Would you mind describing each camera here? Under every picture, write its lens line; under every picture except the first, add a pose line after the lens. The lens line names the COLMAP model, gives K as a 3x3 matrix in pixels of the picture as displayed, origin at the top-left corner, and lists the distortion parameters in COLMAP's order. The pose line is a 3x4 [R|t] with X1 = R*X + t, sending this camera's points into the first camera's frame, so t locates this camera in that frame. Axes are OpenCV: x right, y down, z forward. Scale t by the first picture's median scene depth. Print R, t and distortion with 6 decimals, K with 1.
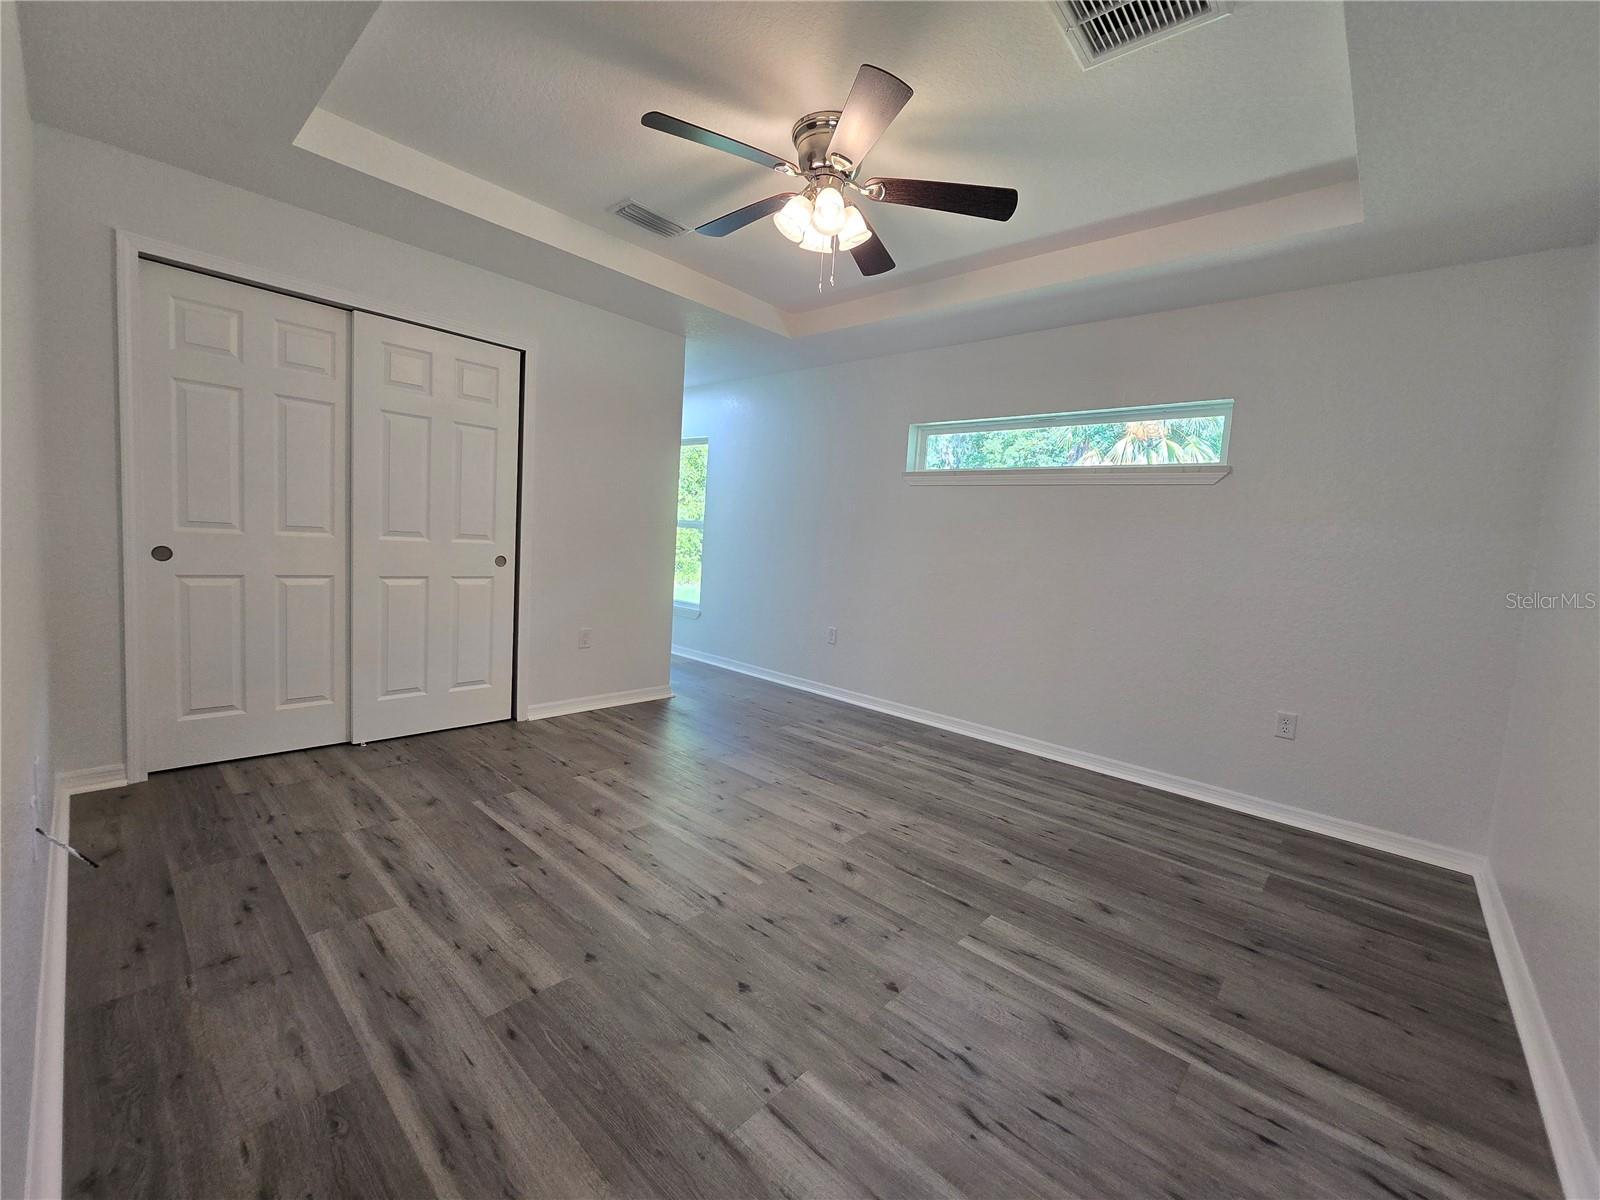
lens RADIAL K [[658.7, 0, 800.5], [0, 658.7, 601.7], [0, 0, 1]] dist [-0.007015, 0.002175]
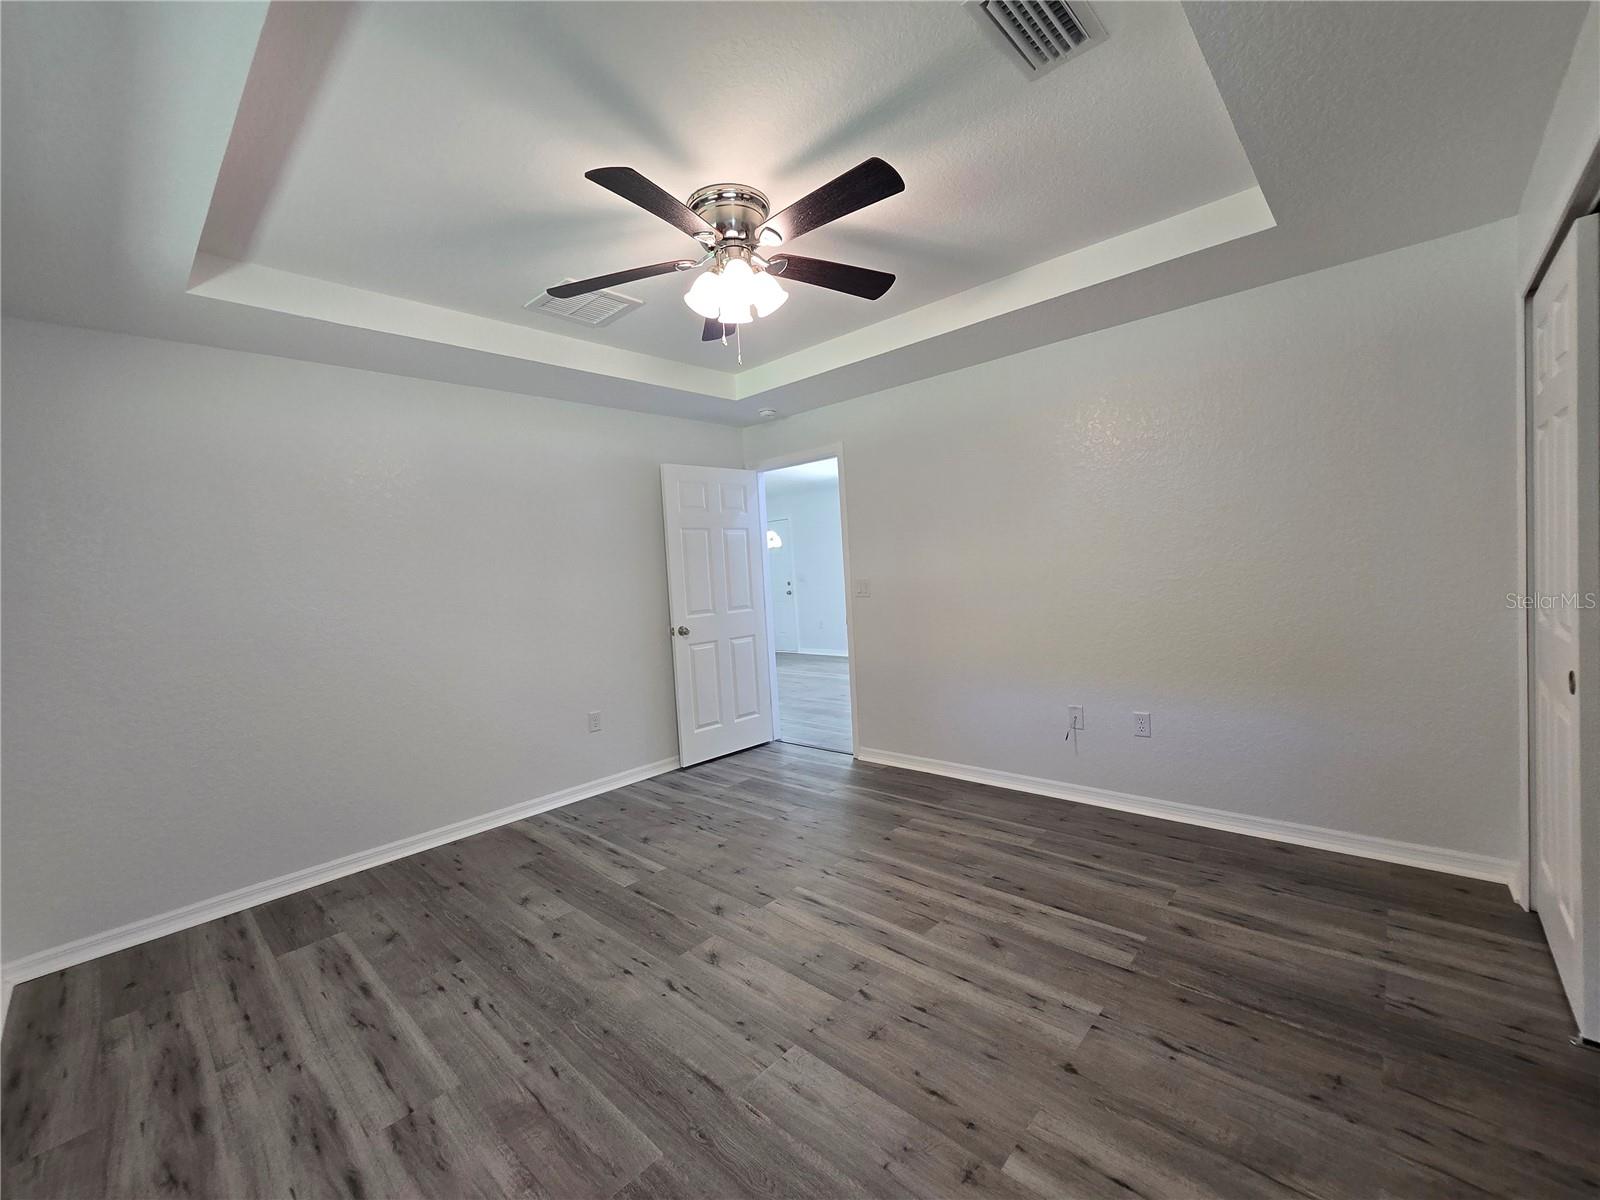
lens RADIAL K [[658.7, 0, 799.9], [0, 658.7, 601.1], [0, 0, 1]] dist [-0.007015, 0.002175]
pose [[-0.999946, -0.007110, 0.007625, -0.068602], [-0.005872, 0.988429, 0.151572, -0.279714], [-0.008614, 0.151519, -0.988417, 2.020459]]
